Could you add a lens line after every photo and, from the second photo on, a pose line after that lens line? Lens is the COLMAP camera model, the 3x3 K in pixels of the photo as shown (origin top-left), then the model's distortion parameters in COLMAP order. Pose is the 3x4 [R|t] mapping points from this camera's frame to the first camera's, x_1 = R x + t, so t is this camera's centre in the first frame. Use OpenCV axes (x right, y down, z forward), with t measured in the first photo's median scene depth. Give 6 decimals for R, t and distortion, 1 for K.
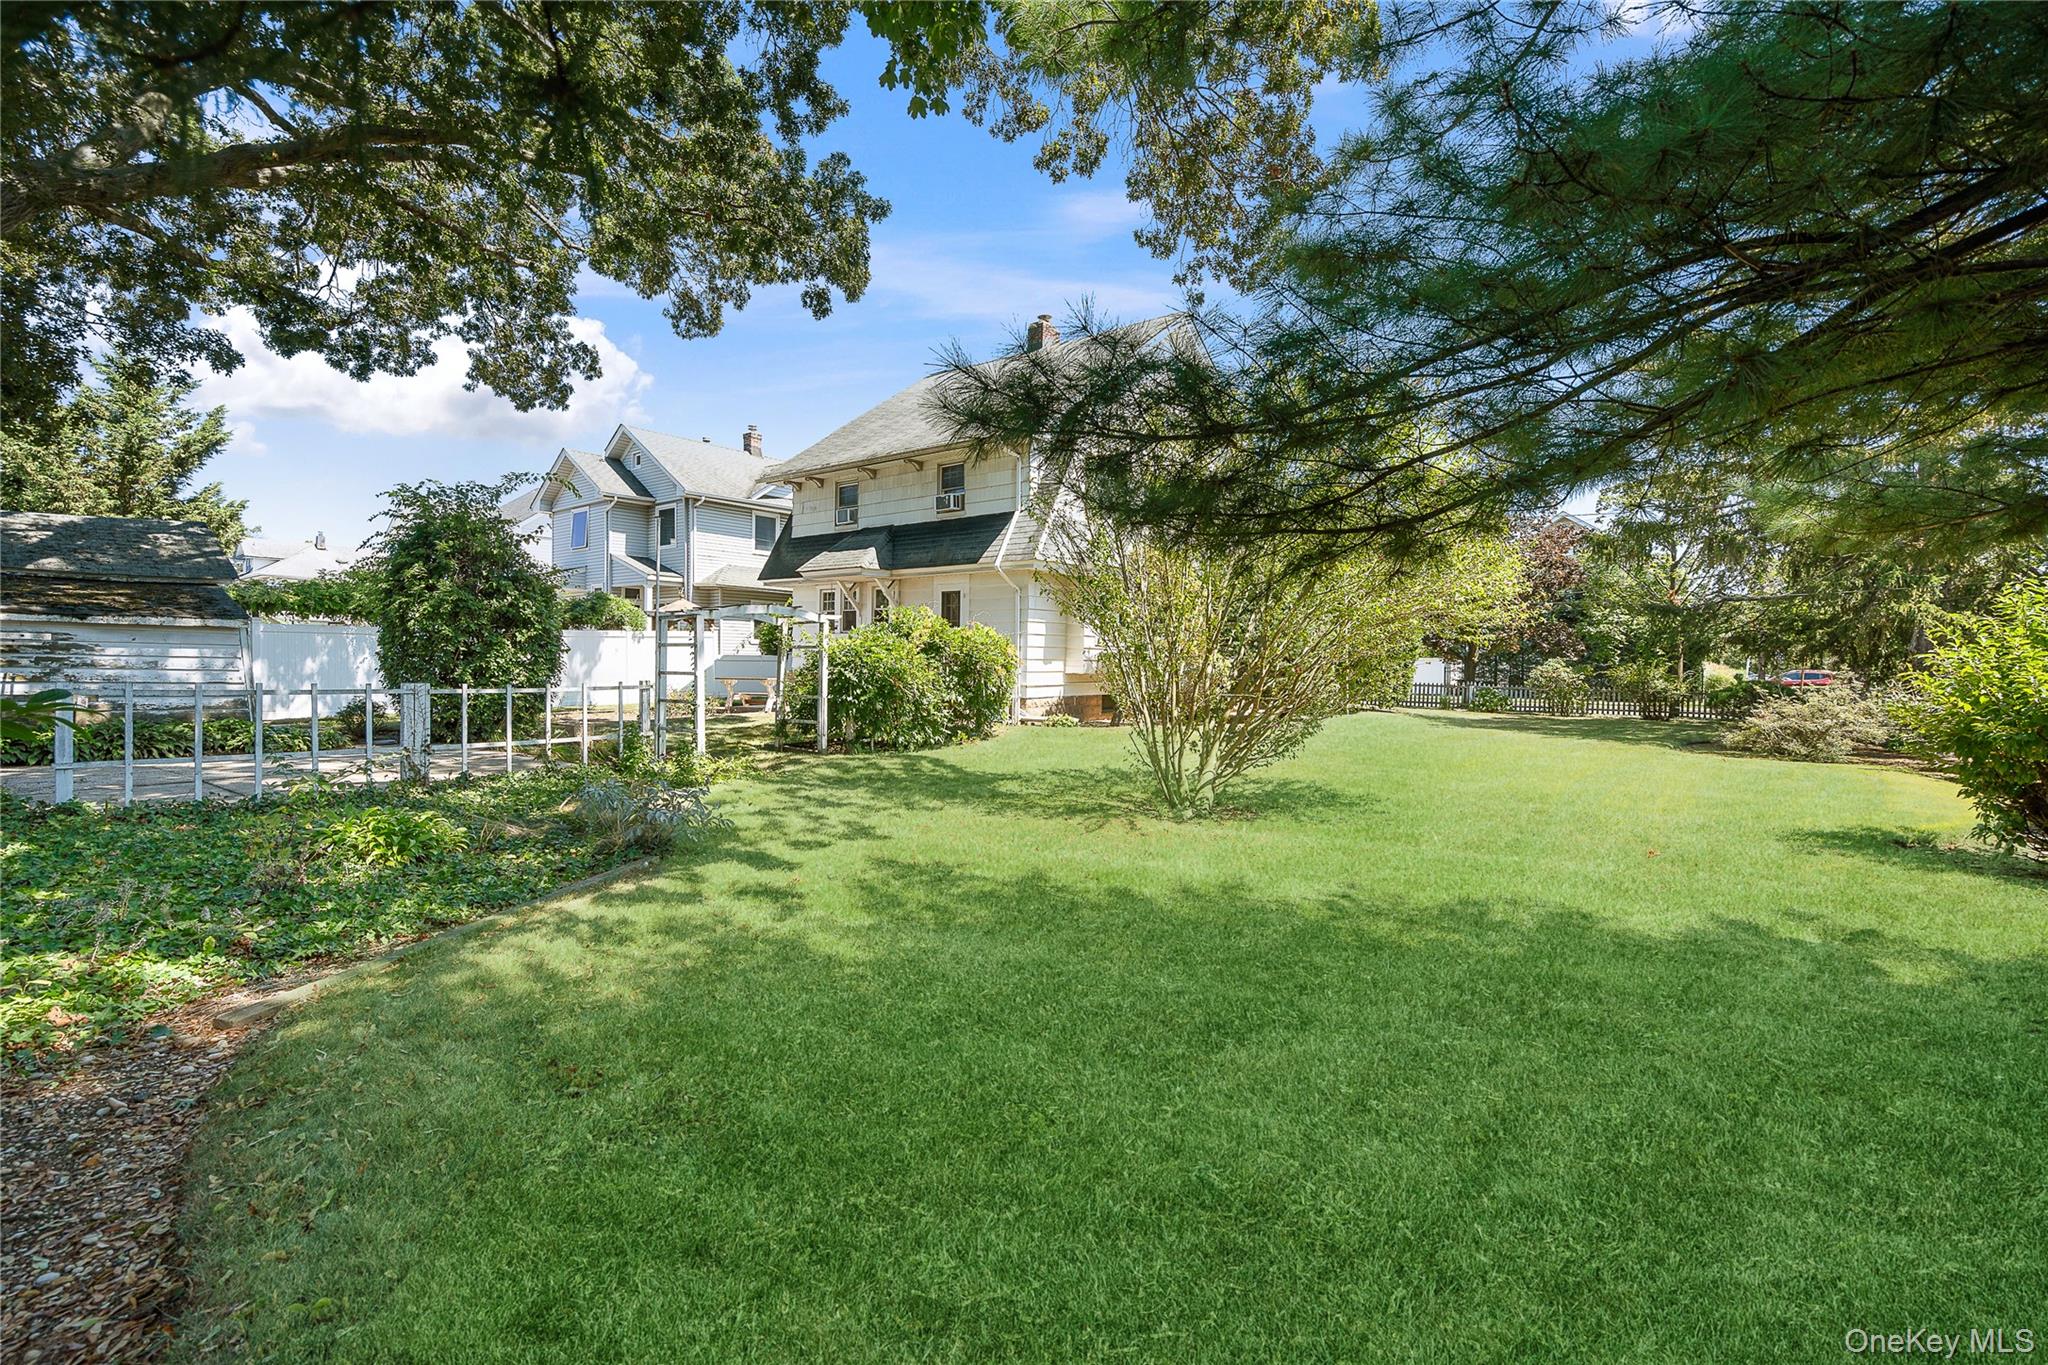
lens RADIAL K [[941.3, 0, 1024.0], [0, 941.3, 682.5], [0, 0, 1]] dist [0.000546, -0.000117]
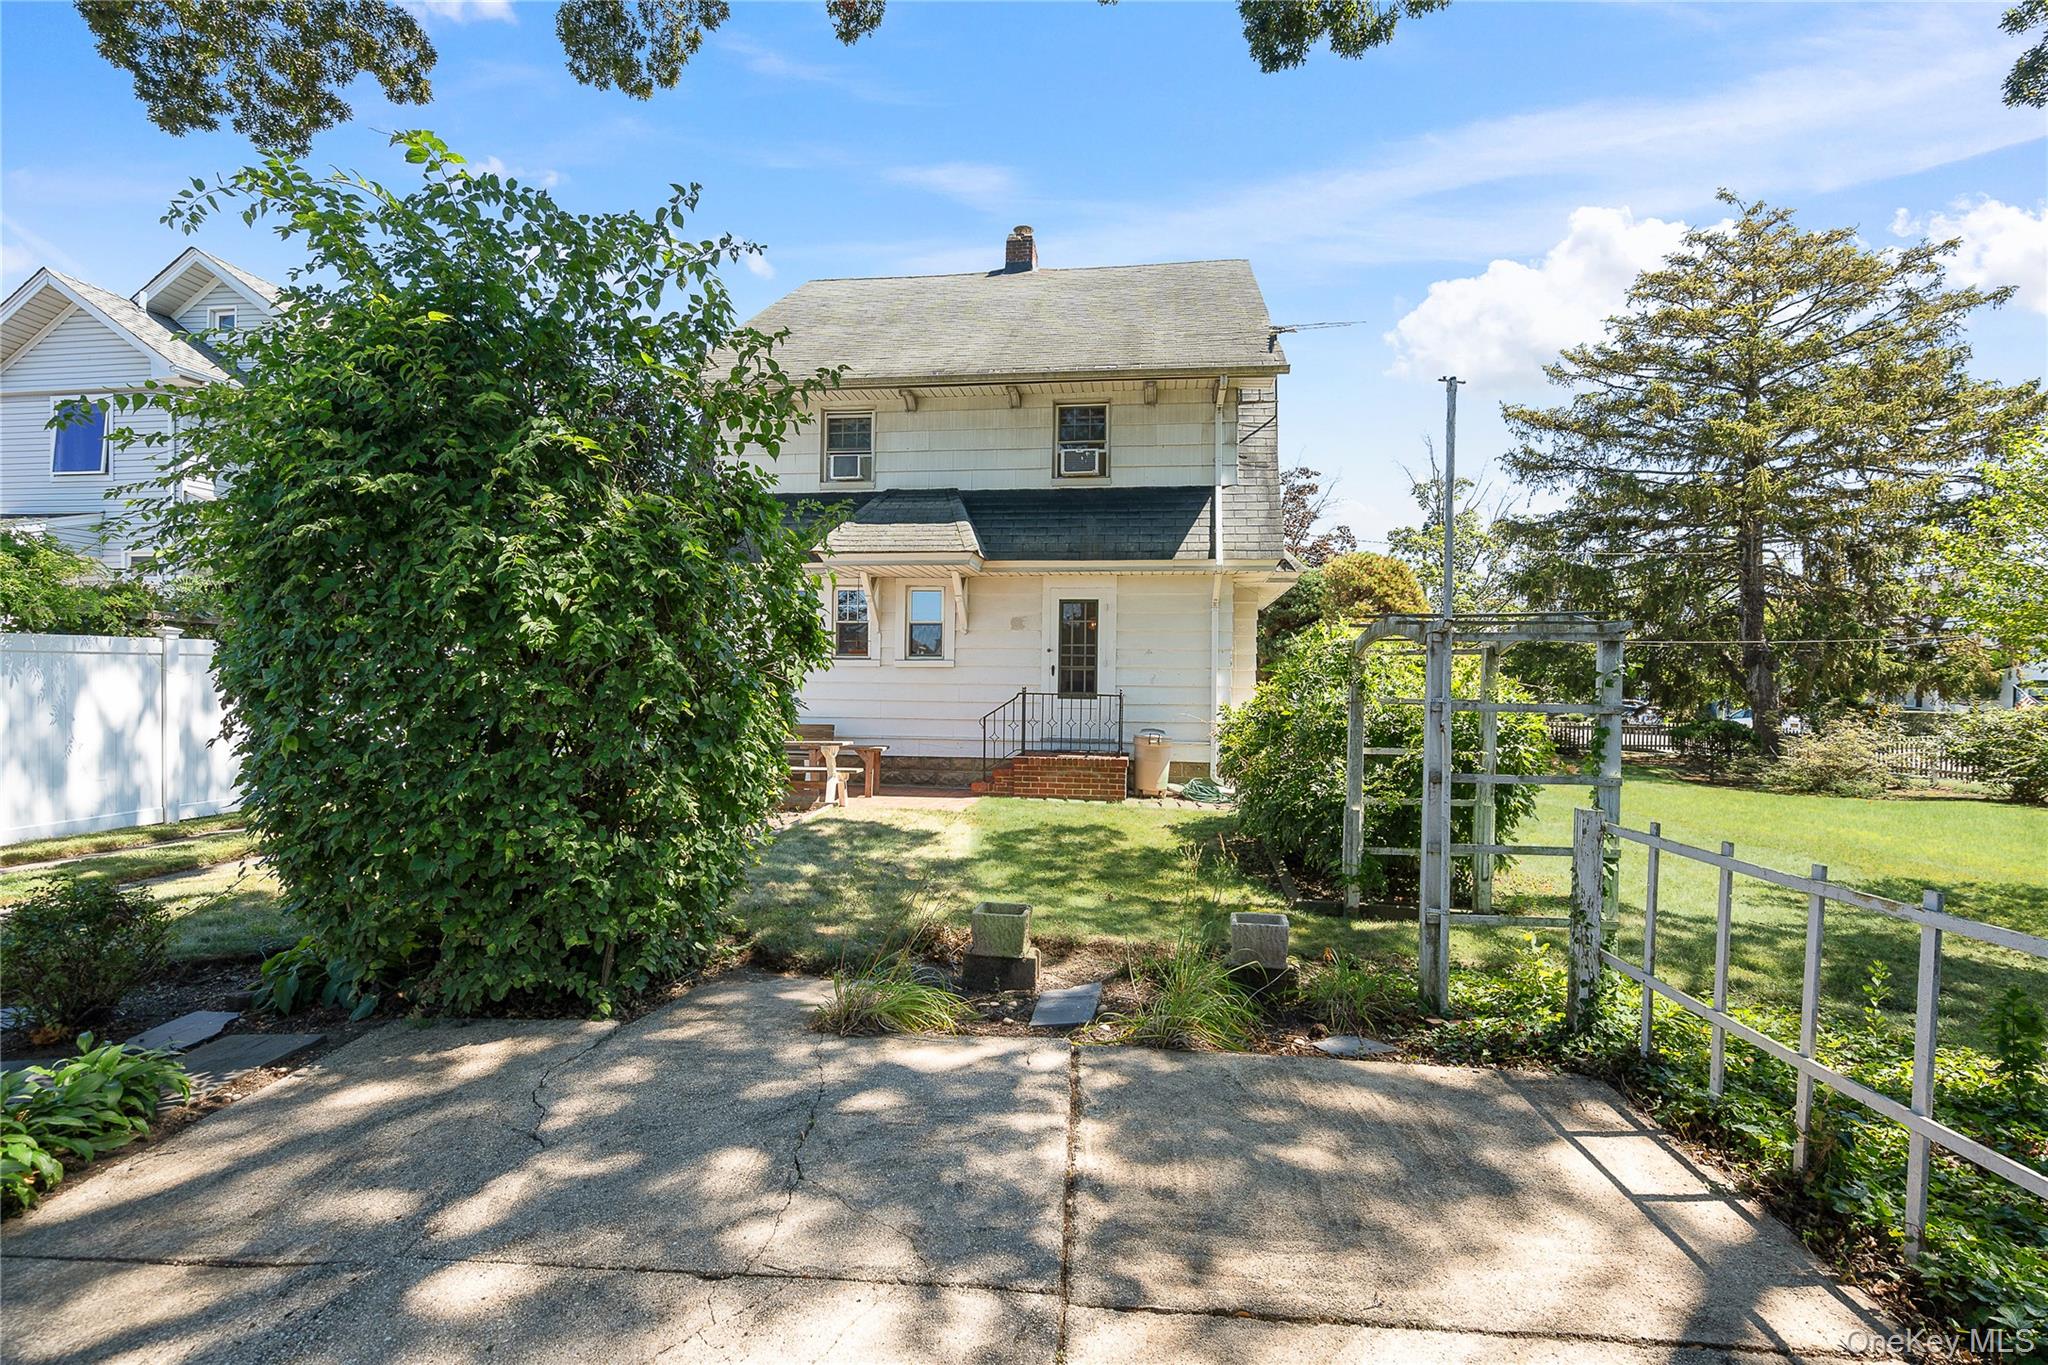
lens RADIAL K [[941.3, 0, 1024.0], [0, 941.3, 682.5], [0, 0, 1]] dist [0.000546, -0.000117]
pose [[0.869235, 0.006471, 0.494356, -0.340634], [0.003575, 0.999806, -0.019373, -0.022069], [-0.494385, 0.018607, 0.869044, 0.364993]]
